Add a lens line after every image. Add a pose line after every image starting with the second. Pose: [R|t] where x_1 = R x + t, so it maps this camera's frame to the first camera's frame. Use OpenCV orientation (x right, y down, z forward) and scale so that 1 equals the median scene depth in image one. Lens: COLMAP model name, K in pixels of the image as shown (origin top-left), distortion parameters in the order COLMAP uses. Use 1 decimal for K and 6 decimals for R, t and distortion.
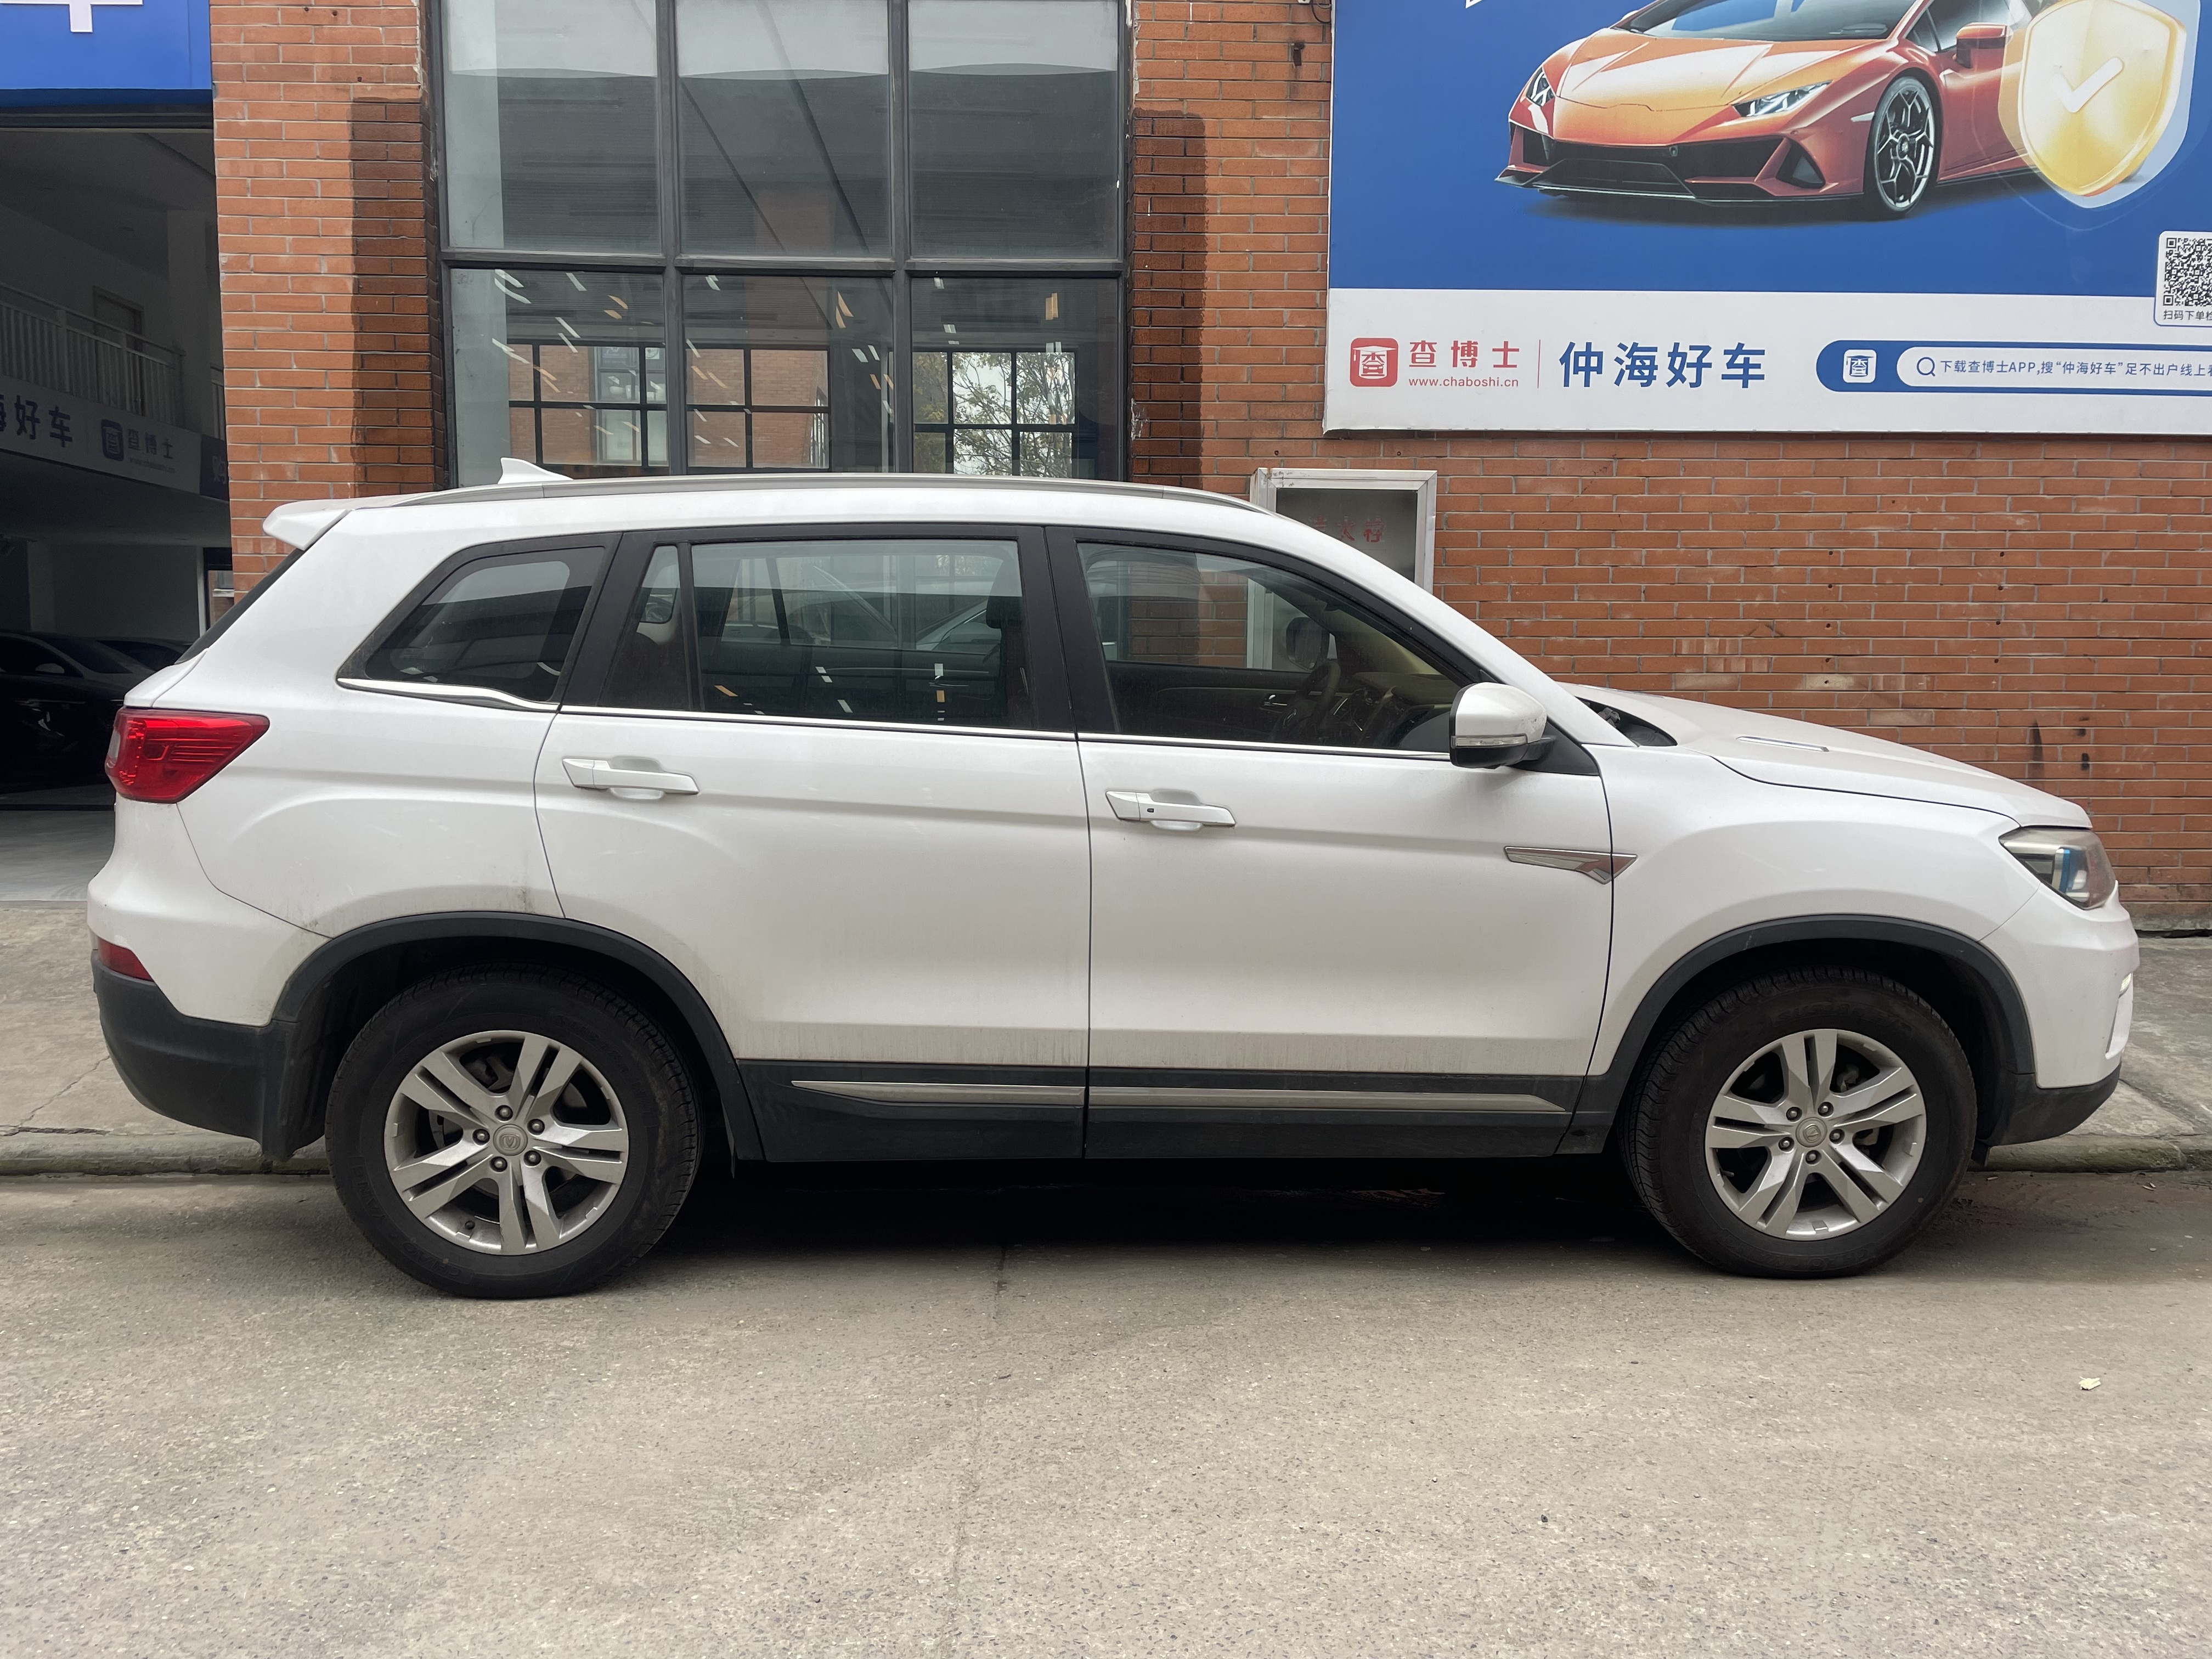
lens RADIAL K [[1668.6, 0, 1106.0], [0, 1668.6, 829.5], [0, 0, 1]] dist [0.093287, -0.116563]
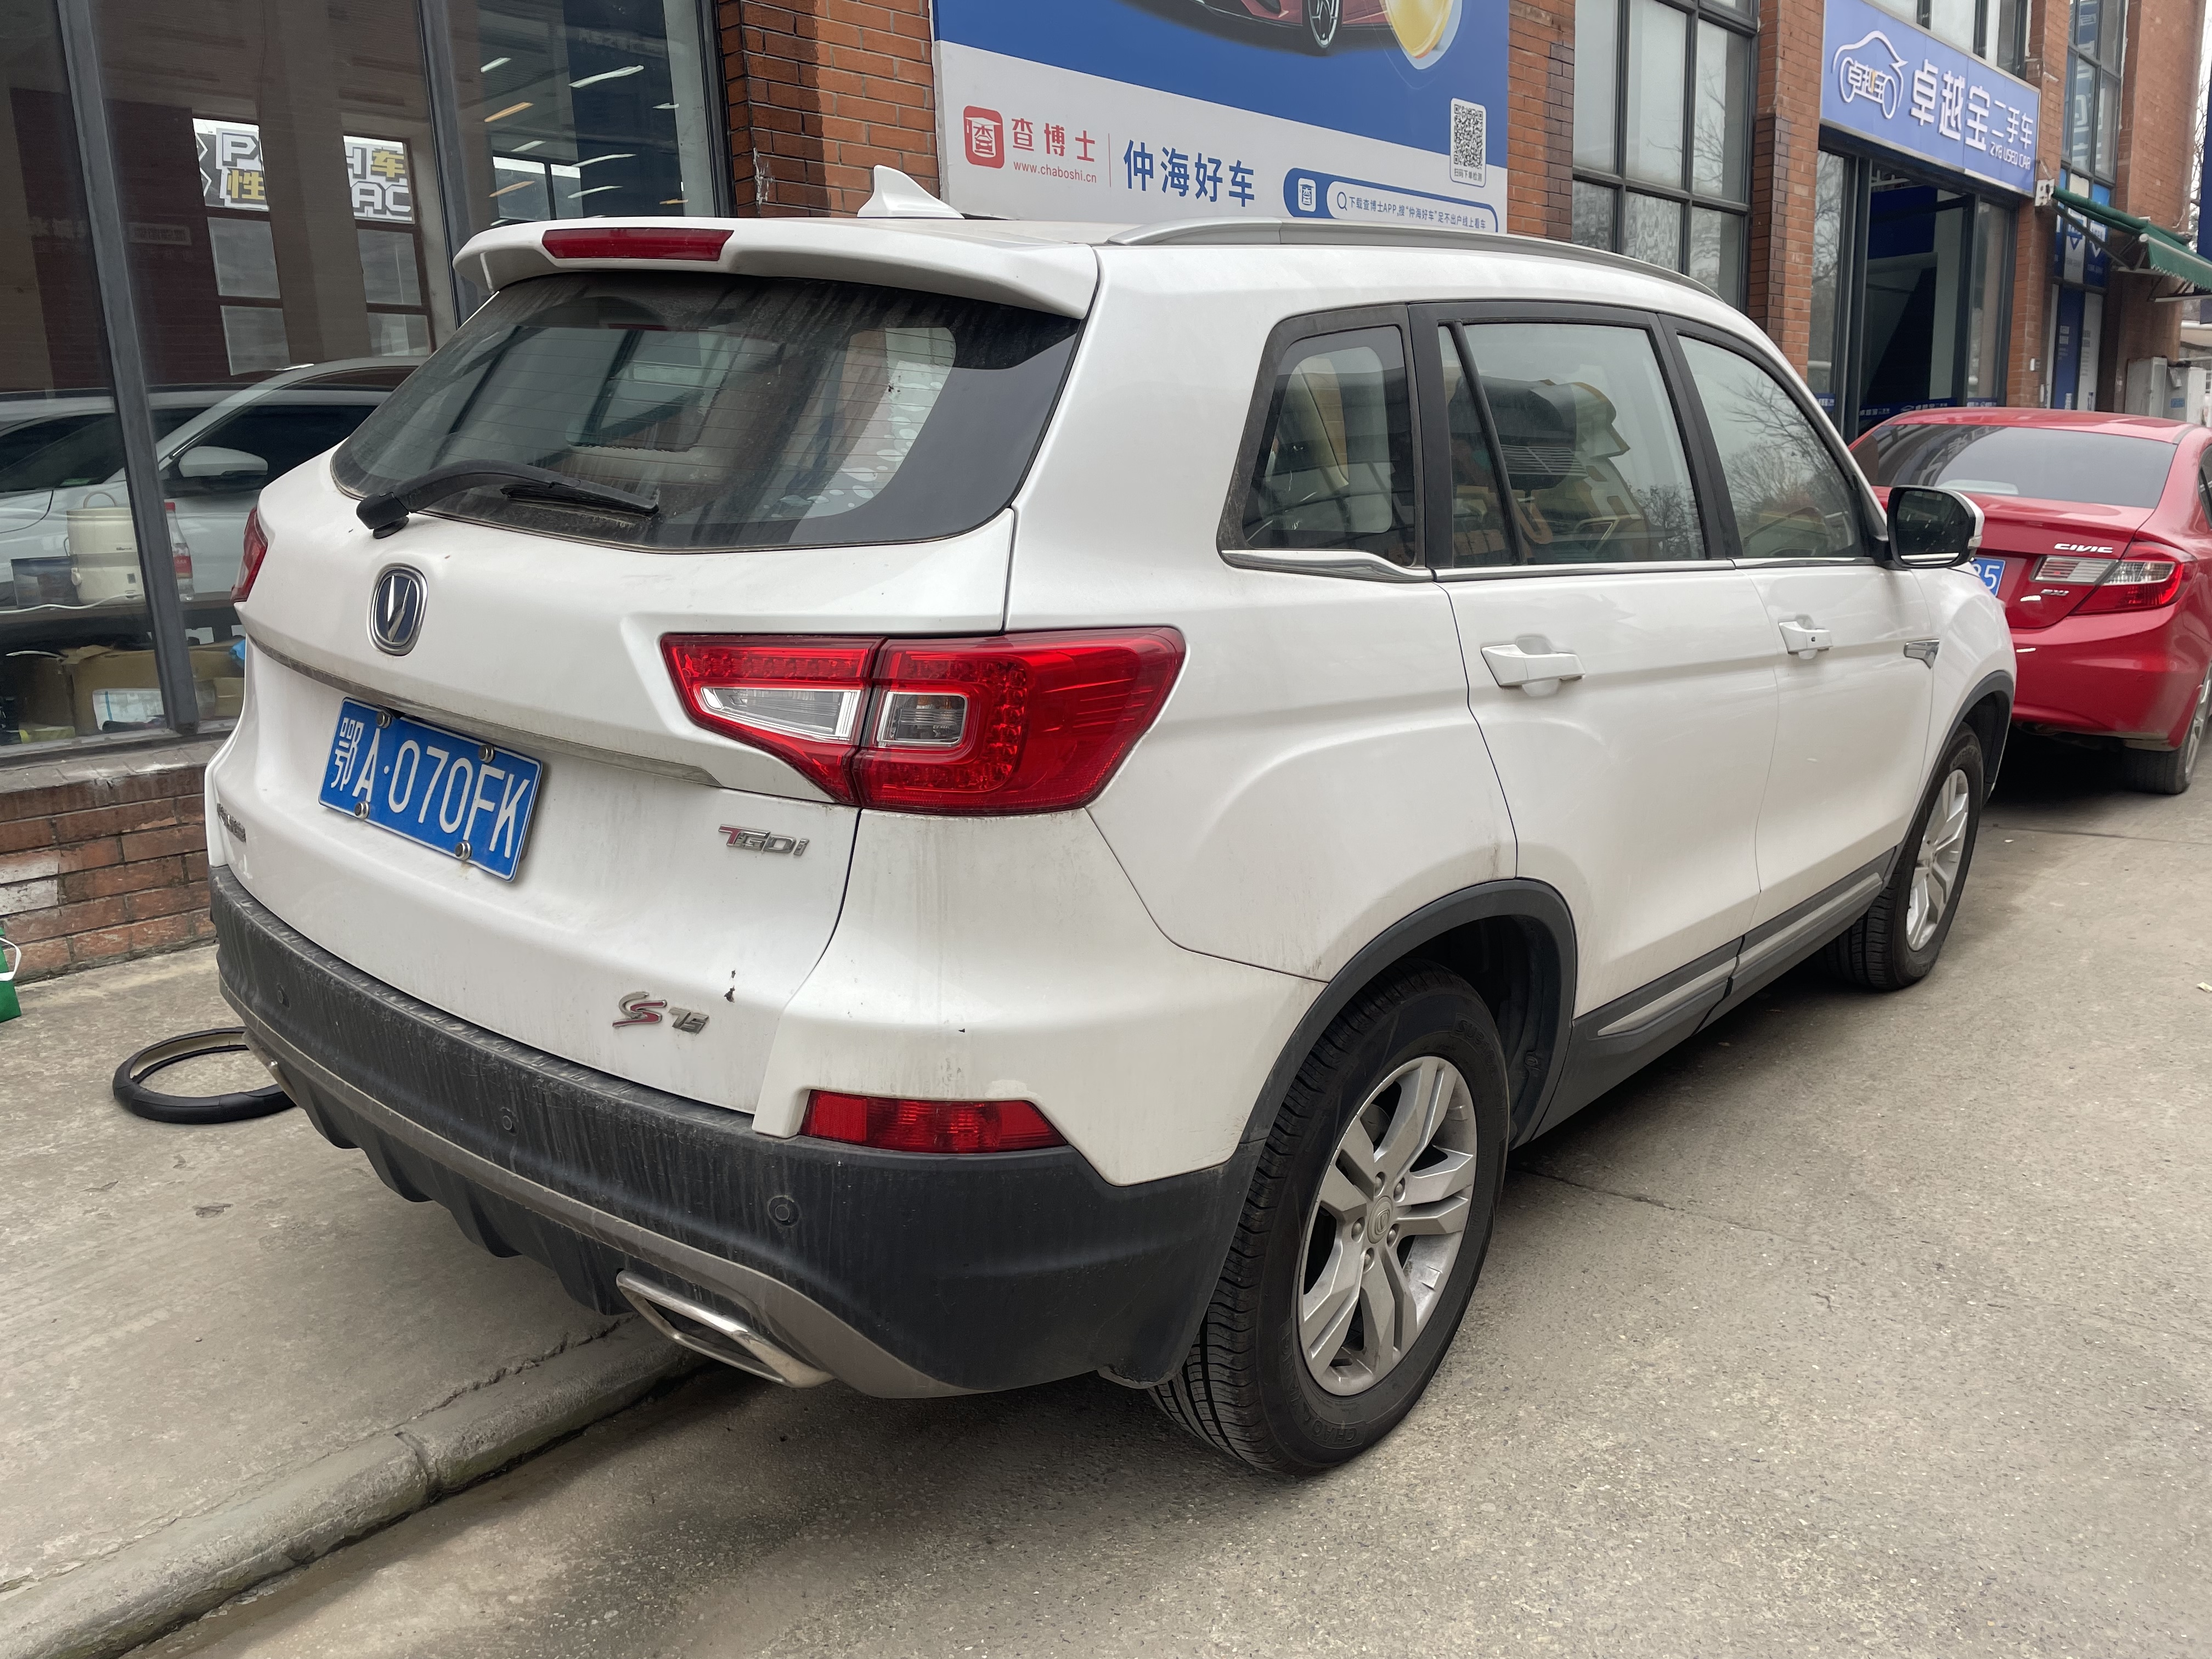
lens RADIAL K [[1668.6, 0, 1106.0], [0, 1668.6, 829.5], [0, 0, 1]] dist [0.093287, -0.116563]
pose [[0.692209, -0.175367, 0.700067, -0.474330], [0.103942, 0.984140, 0.143752, -0.043112], [-0.714173, -0.026740, 0.699458, 0.330082]]
